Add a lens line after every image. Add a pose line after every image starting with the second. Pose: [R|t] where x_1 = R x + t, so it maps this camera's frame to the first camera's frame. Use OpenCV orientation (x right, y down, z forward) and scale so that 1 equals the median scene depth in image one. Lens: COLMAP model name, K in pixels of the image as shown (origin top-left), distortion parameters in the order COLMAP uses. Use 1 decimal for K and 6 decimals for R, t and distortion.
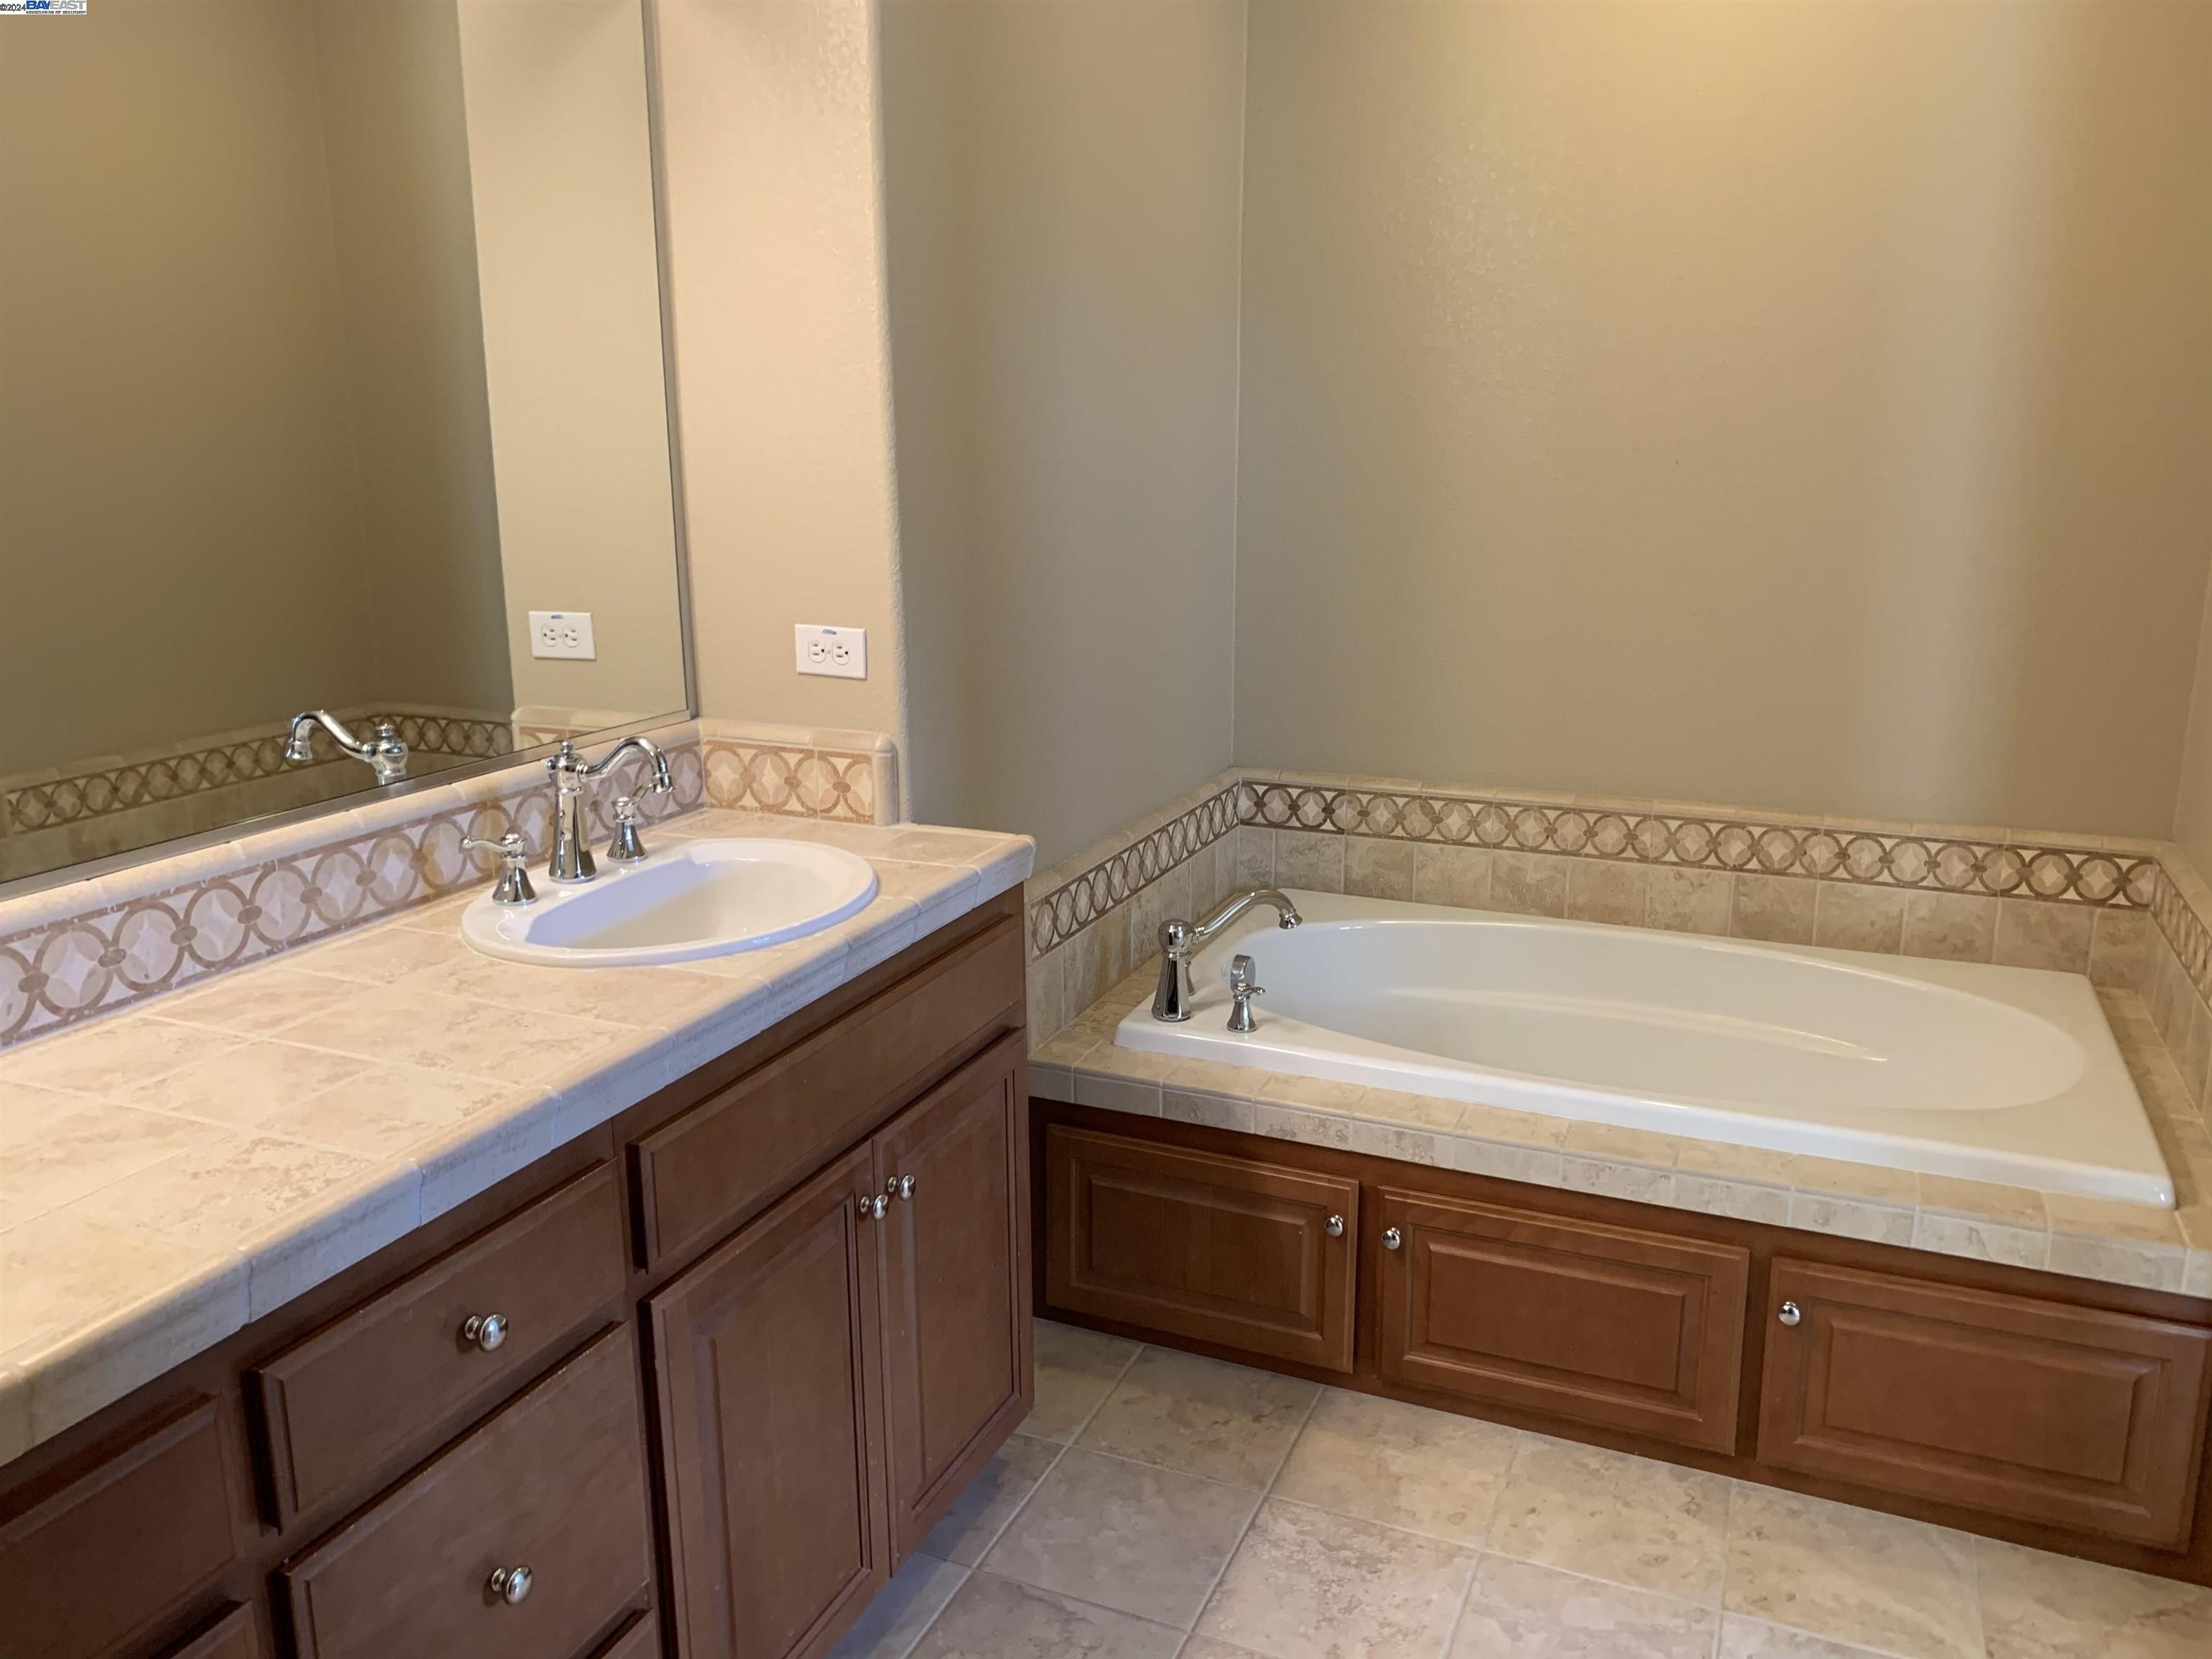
lens RADIAL K [[1668.4, 0, 1110.0], [0, 1668.4, 829.0], [0, 0, 1]] dist [0.034130, -0.044160]
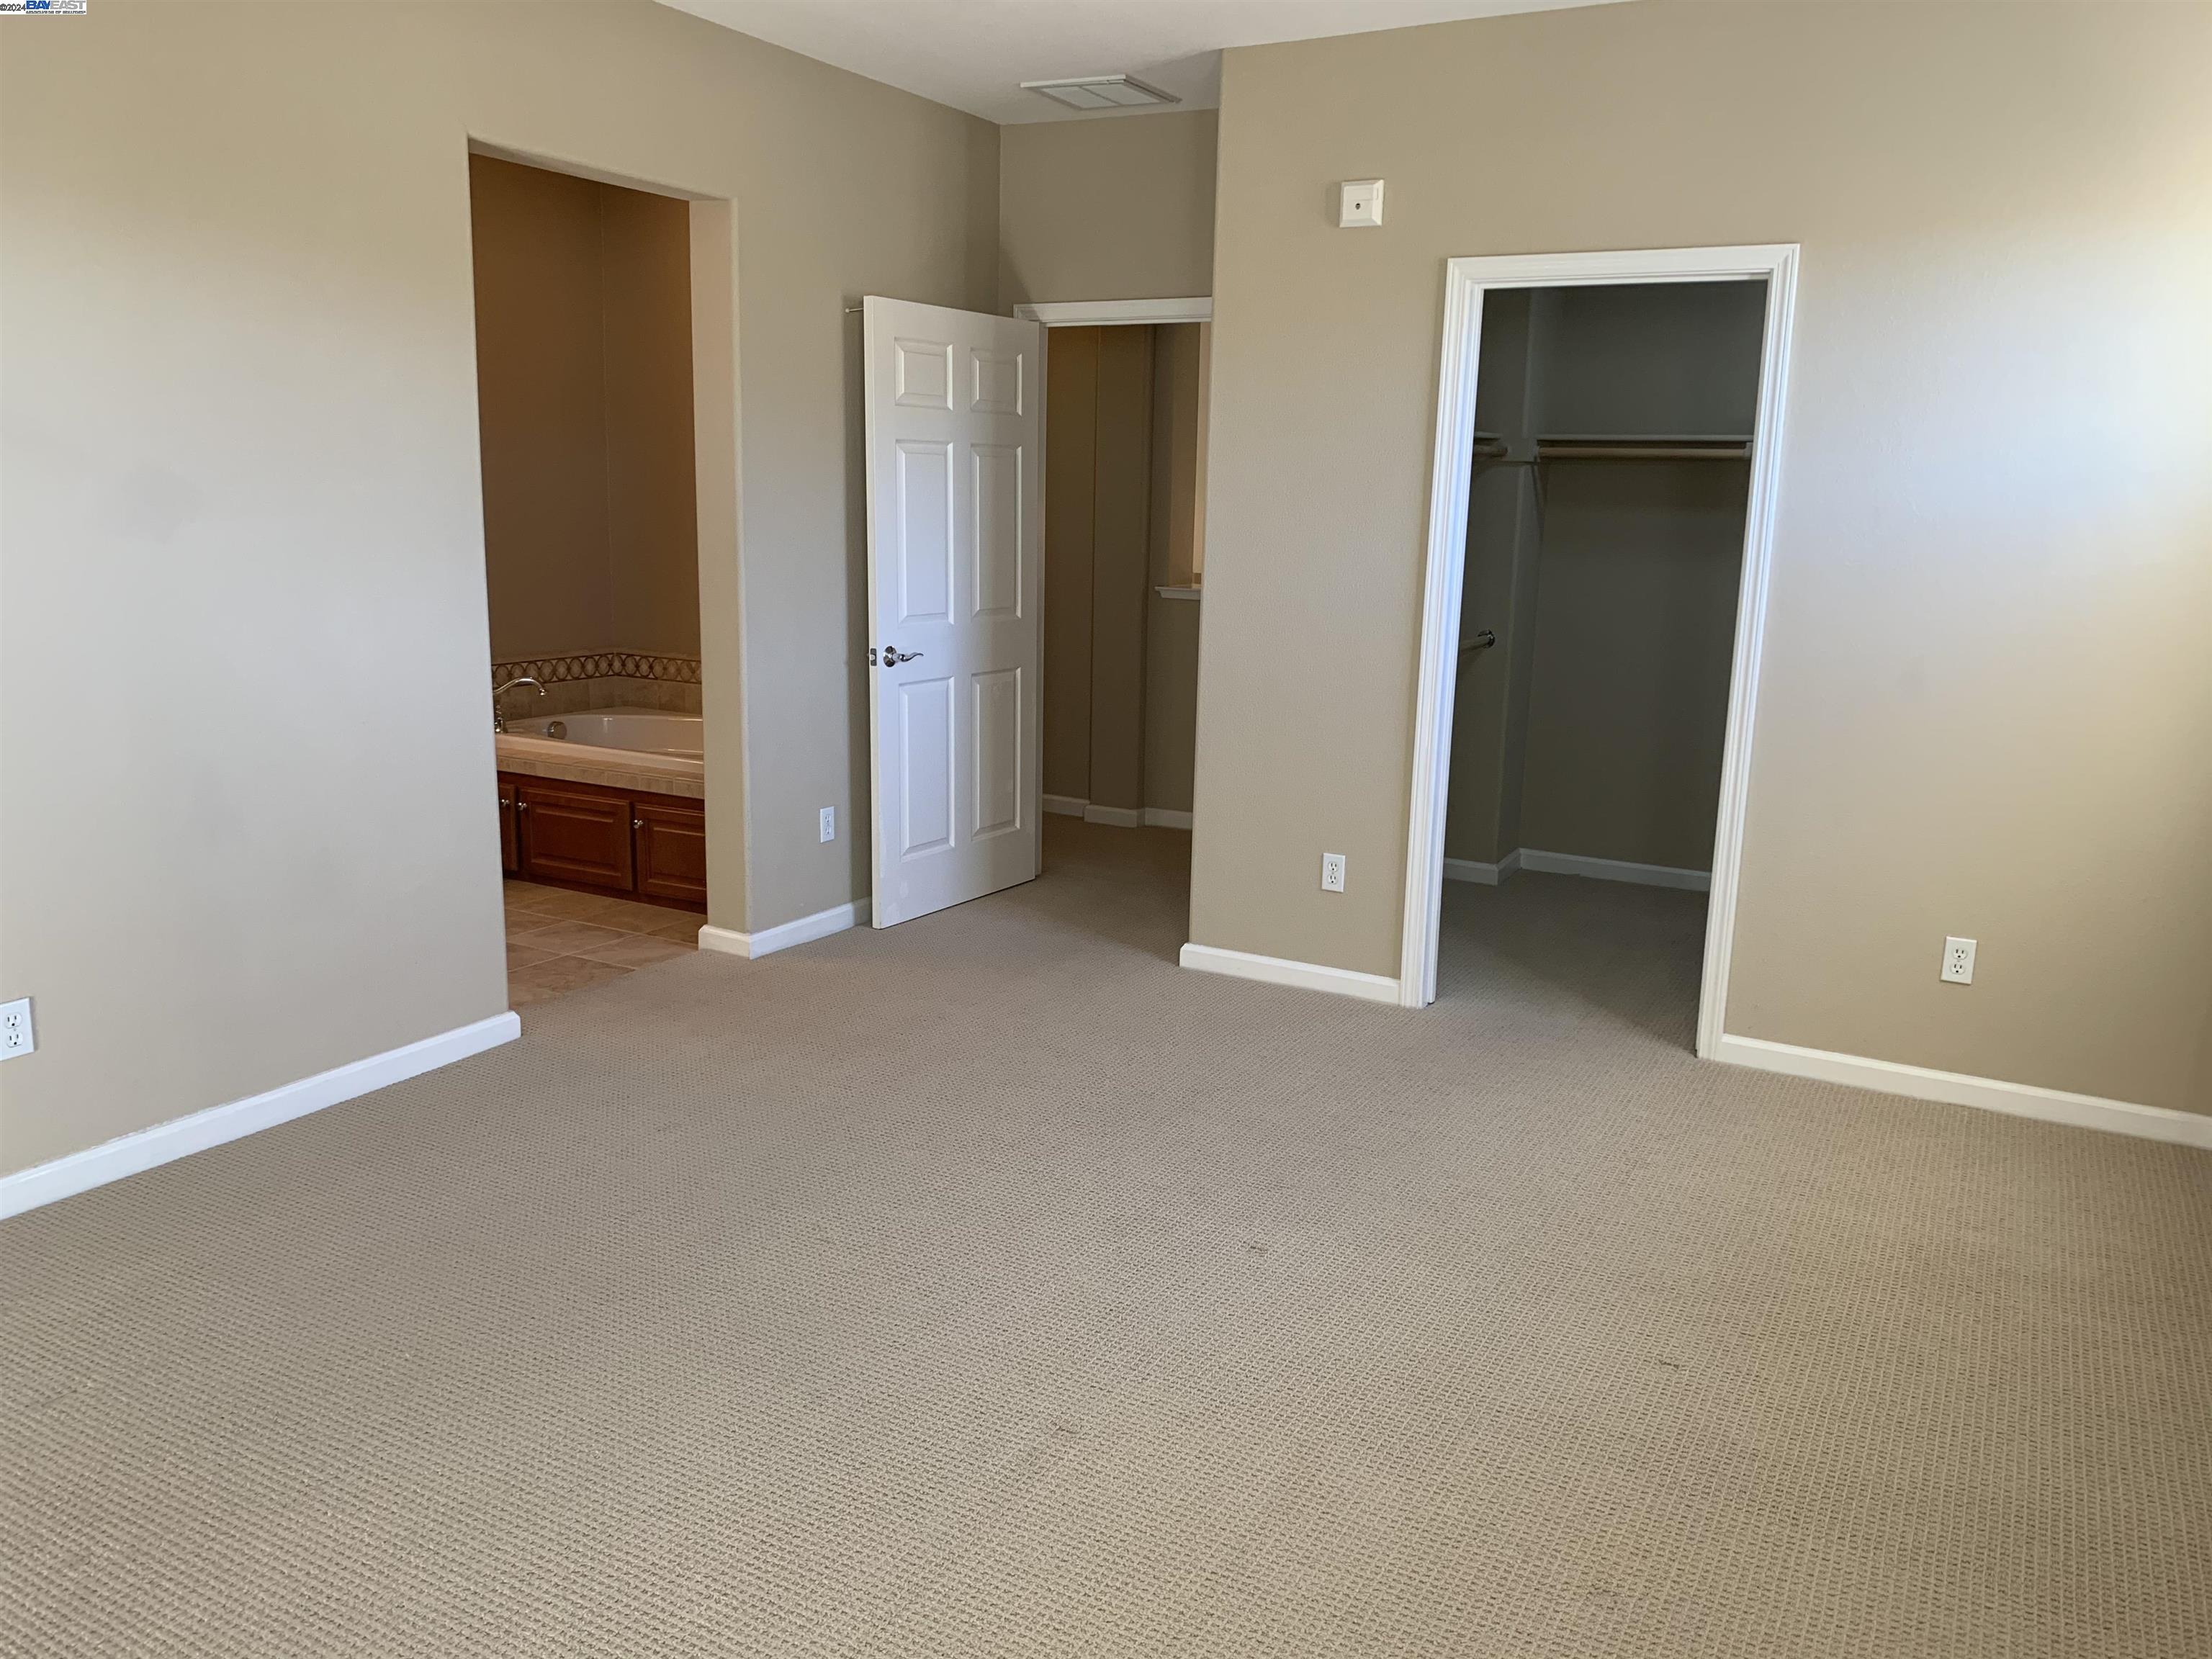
lens RADIAL K [[1668.4, 0, 1104.2], [0, 1668.4, 832.5], [0, 0, 1]] dist [0.034130, -0.044160]
pose [[0.993892, 0.047128, -0.099789, 0.891709], [-0.050764, 0.998124, -0.034216, 0.230113], [0.097989, 0.039072, 0.994420, -0.945177]]
